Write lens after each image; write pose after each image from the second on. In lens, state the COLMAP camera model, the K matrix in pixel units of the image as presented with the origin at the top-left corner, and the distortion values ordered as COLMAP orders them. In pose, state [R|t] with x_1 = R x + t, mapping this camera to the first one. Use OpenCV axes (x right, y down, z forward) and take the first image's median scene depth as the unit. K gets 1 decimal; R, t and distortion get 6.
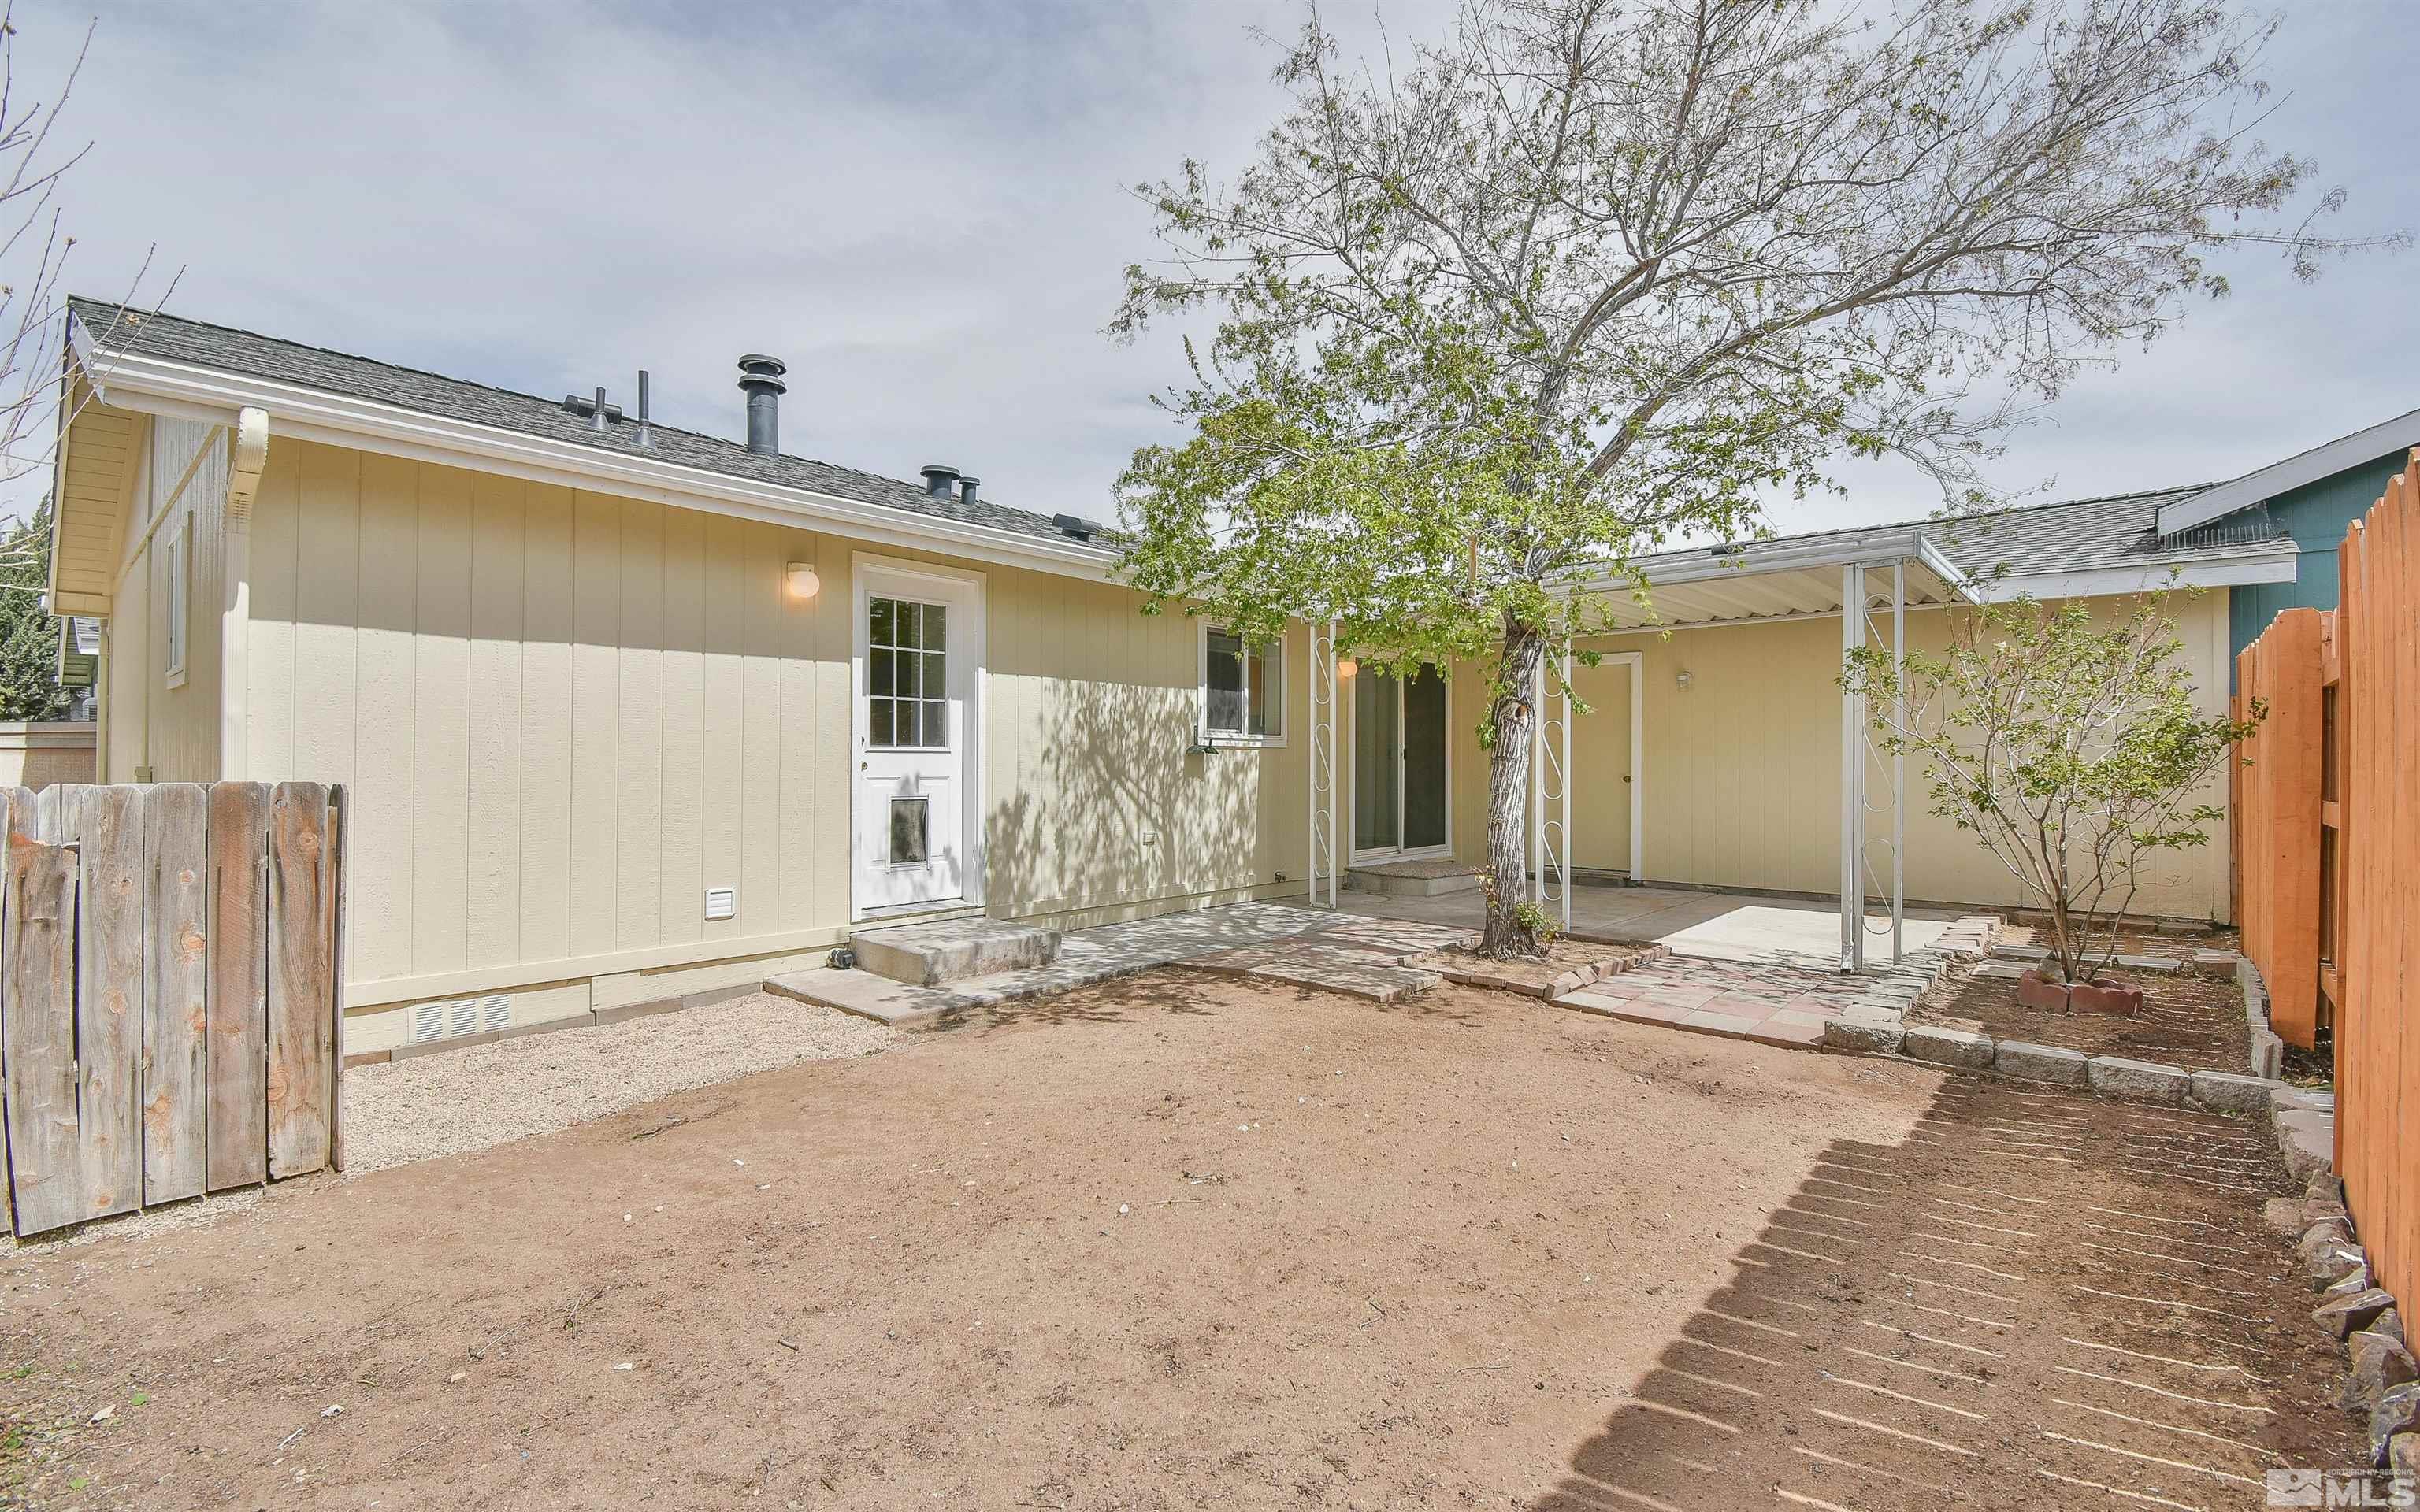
lens RADIAL K [[1069.5, 0, 1217.4], [0, 1069.5, 749.2], [0, 0, 1]] dist [0.000615, -0.014608]
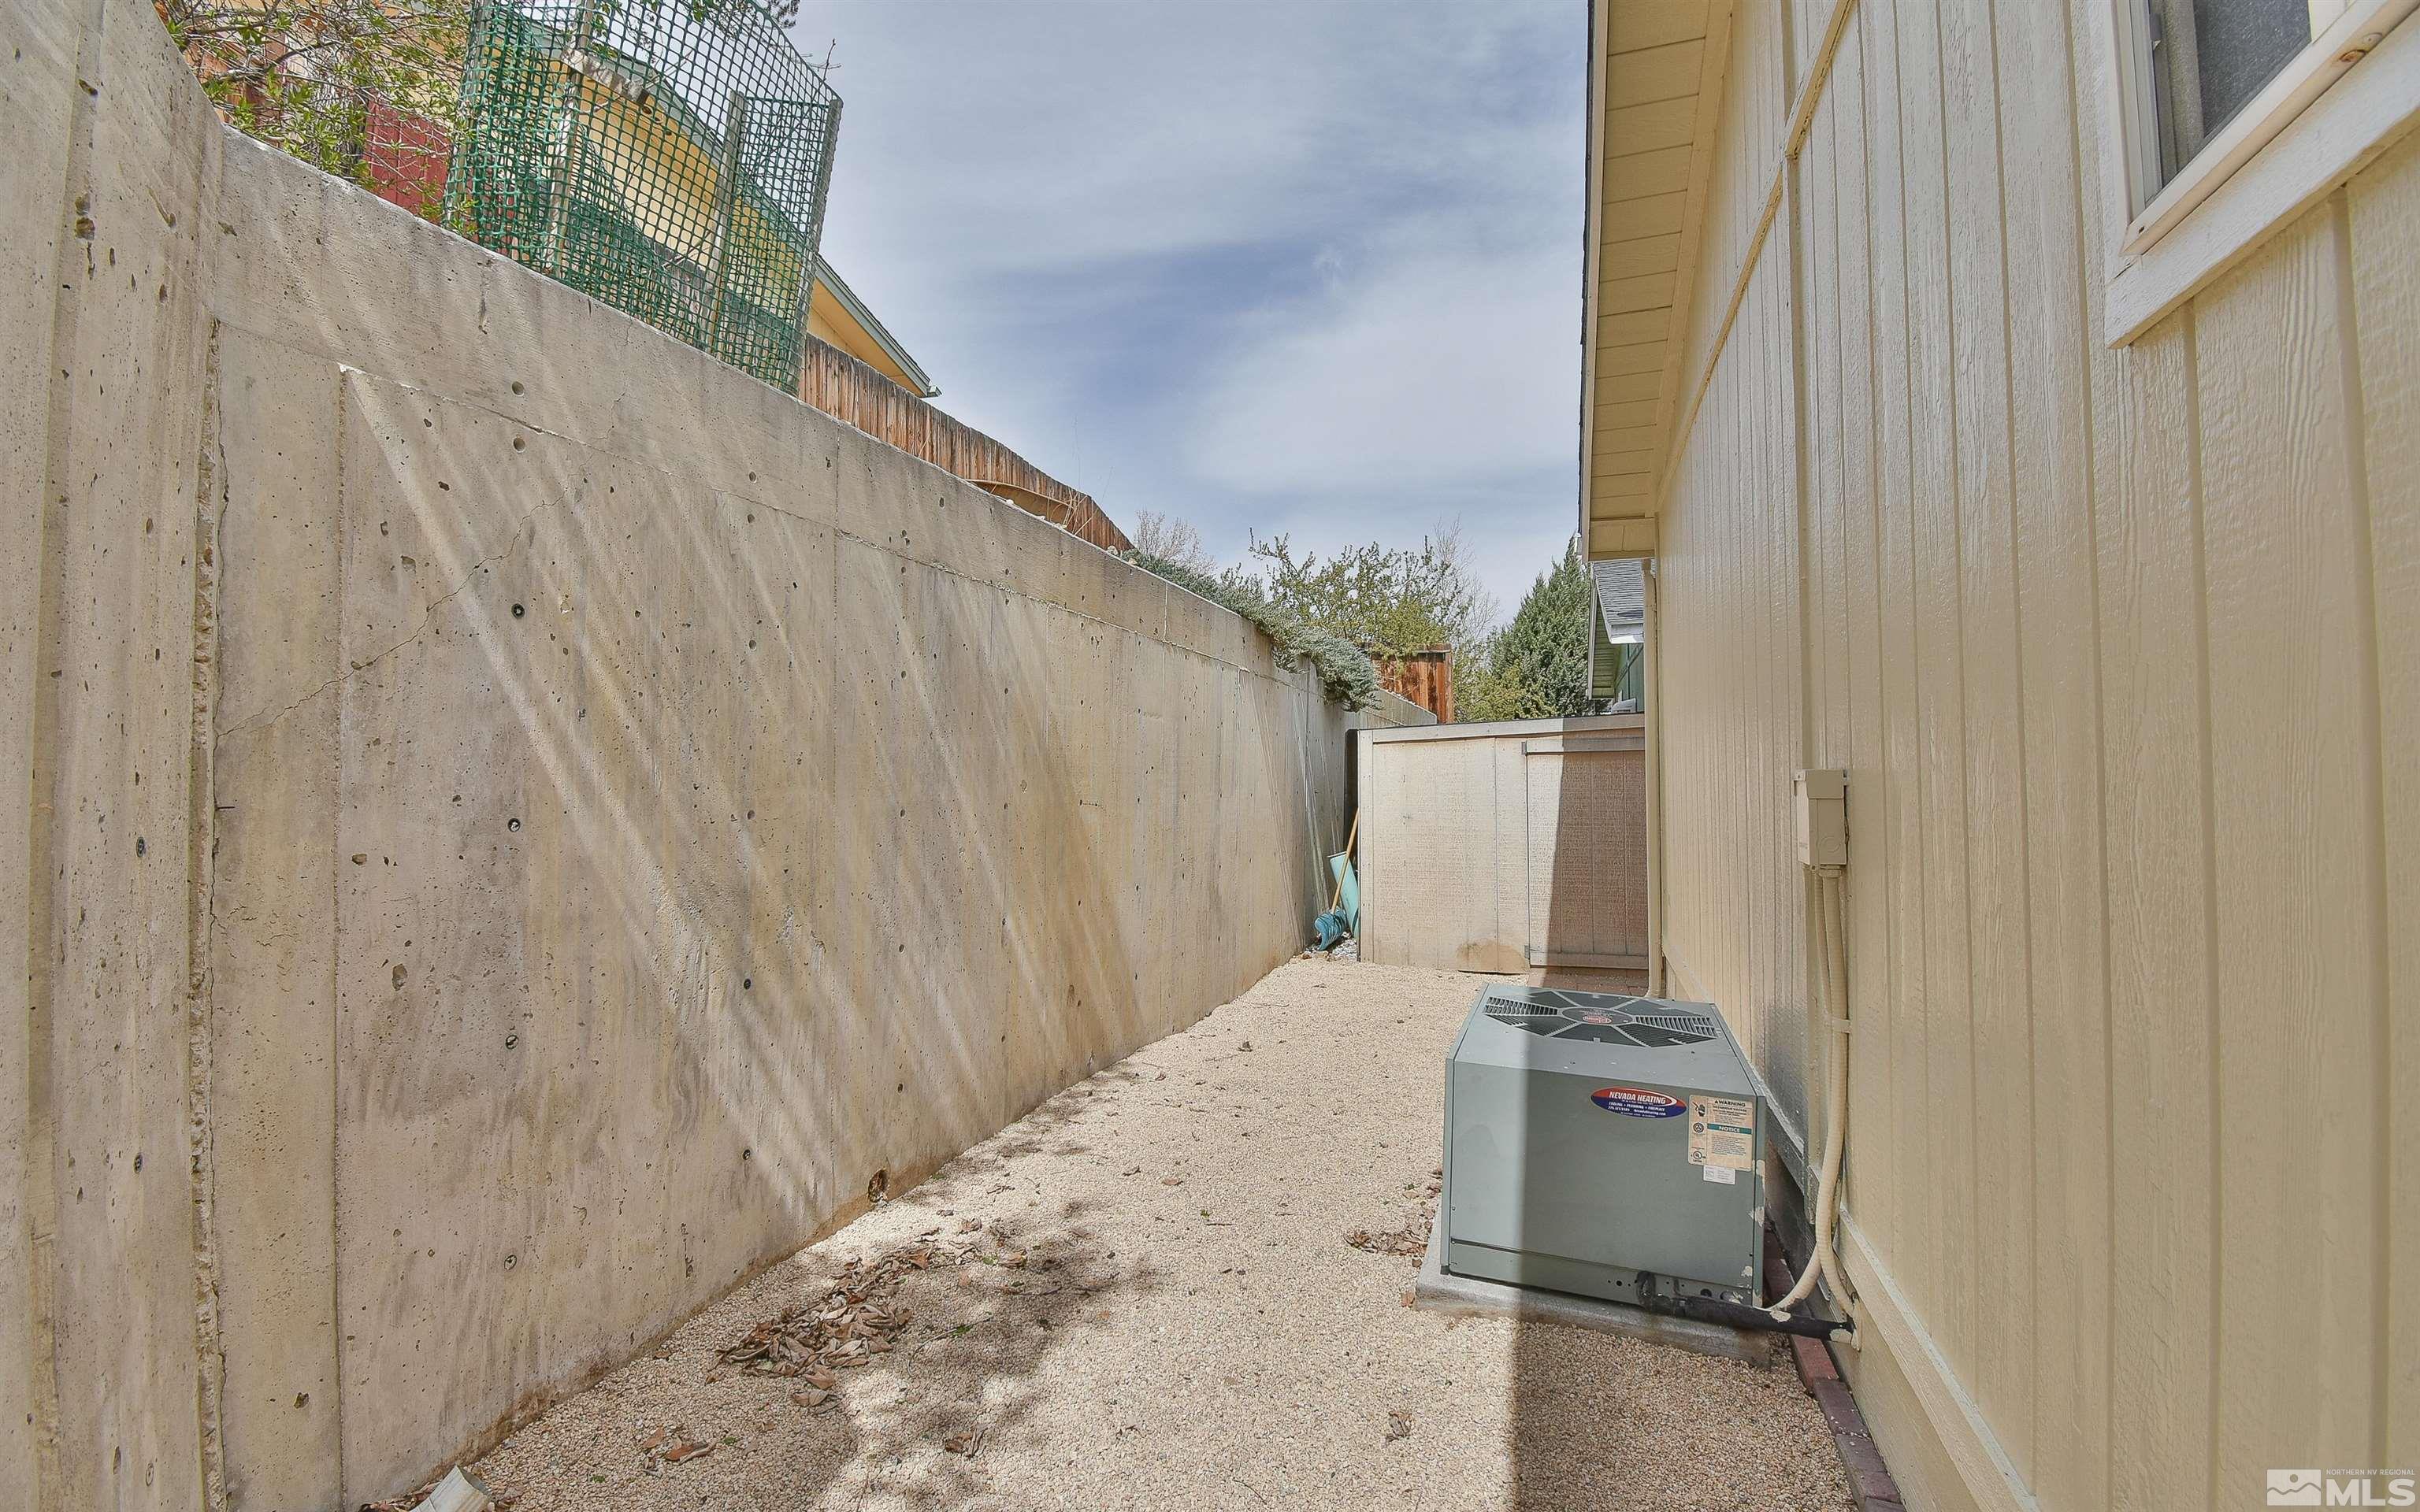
lens RADIAL K [[1069.5, 0, 1217.4], [0, 1069.5, 749.2], [0, 0, 1]] dist [0.000615, -0.014608]
pose [[0.394783, -0.027211, -0.918371, -0.483074], [0.010837, 0.999630, -0.024960, 0.009810], [0.918710, -0.000099, 0.394932, 0.424604]]
